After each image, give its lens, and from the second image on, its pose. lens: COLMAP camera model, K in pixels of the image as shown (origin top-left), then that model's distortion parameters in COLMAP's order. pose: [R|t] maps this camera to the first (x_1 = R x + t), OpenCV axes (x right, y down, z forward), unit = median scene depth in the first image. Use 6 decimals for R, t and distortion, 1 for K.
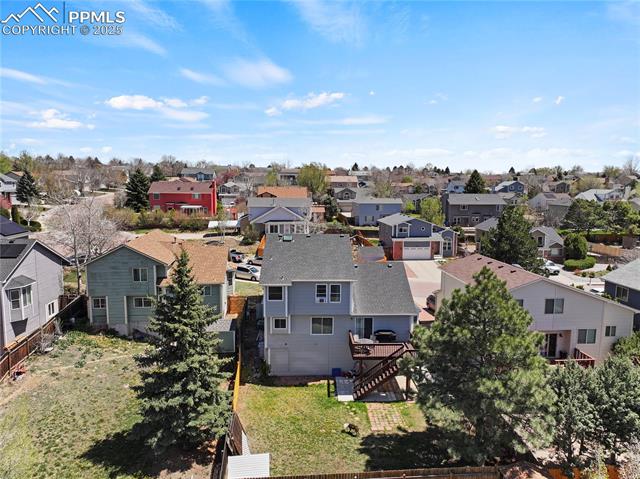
lens RADIAL K [[450.9, 0, 321.3], [0, 450.9, 238.7], [0, 0, 1]] dist [0.003672, 0.007092]
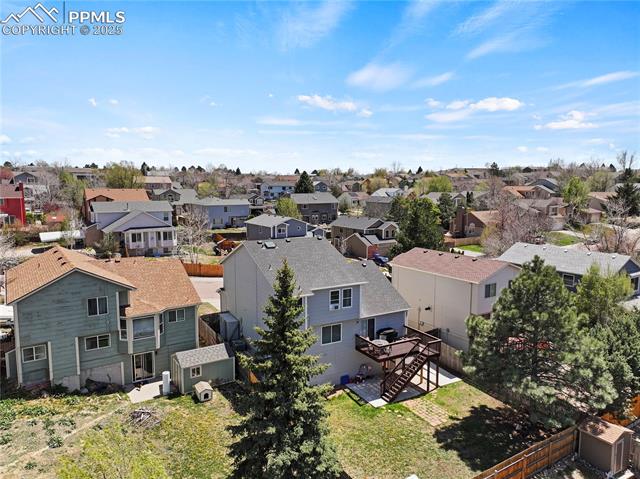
lens RADIAL K [[450.9, 0, 321.3], [0, 450.9, 238.7], [0, 0, 1]] dist [0.003672, 0.007092]
pose [[0.885194, -0.061444, 0.461146, -0.421486], [0.062048, 0.997977, 0.013867, -0.020527], [-0.461065, 0.016338, 0.887216, 0.157642]]
